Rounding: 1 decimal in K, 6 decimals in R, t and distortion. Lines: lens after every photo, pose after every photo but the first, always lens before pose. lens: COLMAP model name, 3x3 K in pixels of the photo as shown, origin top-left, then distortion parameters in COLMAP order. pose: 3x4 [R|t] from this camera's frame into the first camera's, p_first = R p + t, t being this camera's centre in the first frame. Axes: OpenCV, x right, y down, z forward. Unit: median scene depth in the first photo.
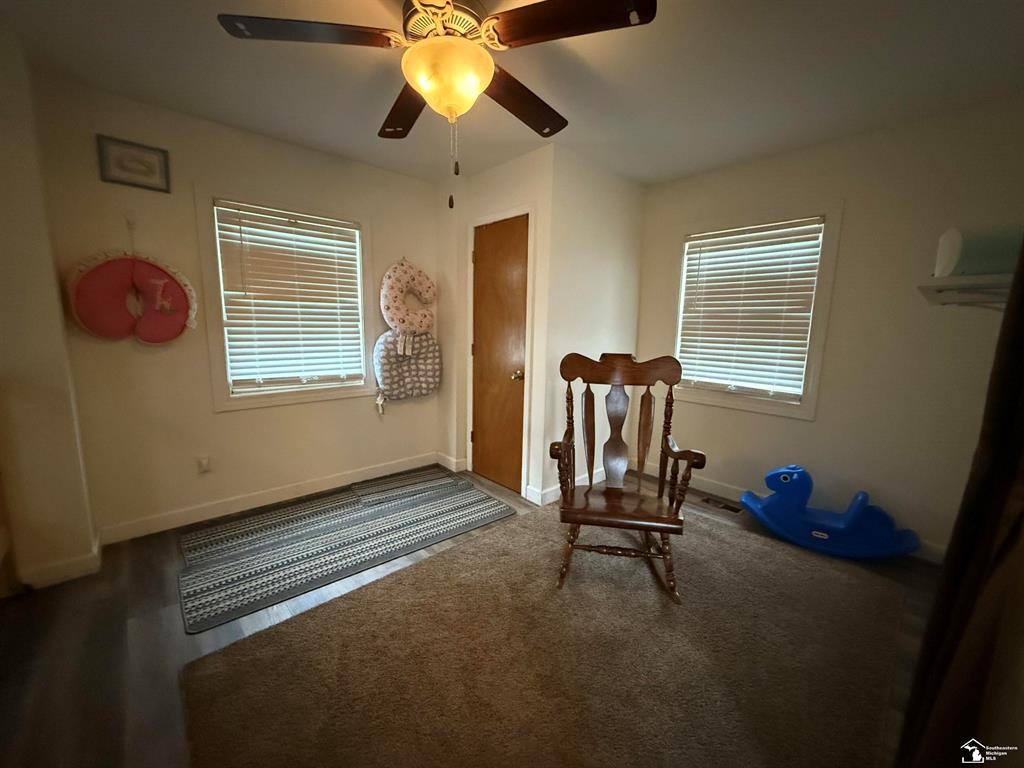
lens RADIAL K [[405.4, 0, 510.3], [0, 405.4, 385.0], [0, 0, 1]] dist [0.000561, -0.000582]
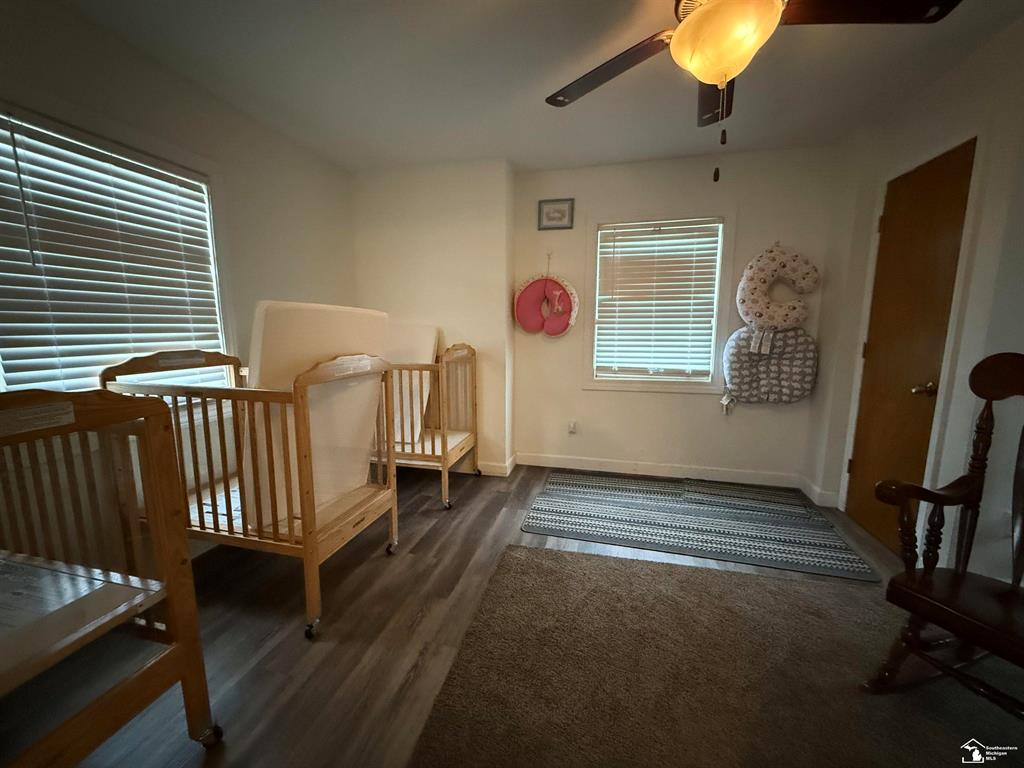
lens RADIAL K [[405.4, 0, 508.9], [0, 405.4, 385.1], [0, 0, 1]] dist [0.000561, -0.000582]
pose [[0.551573, 0.101180, -0.827967, 0.191511], [-0.112049, 0.992607, 0.046656, 0.016211], [0.826566, 0.067039, 0.558833, 0.057811]]
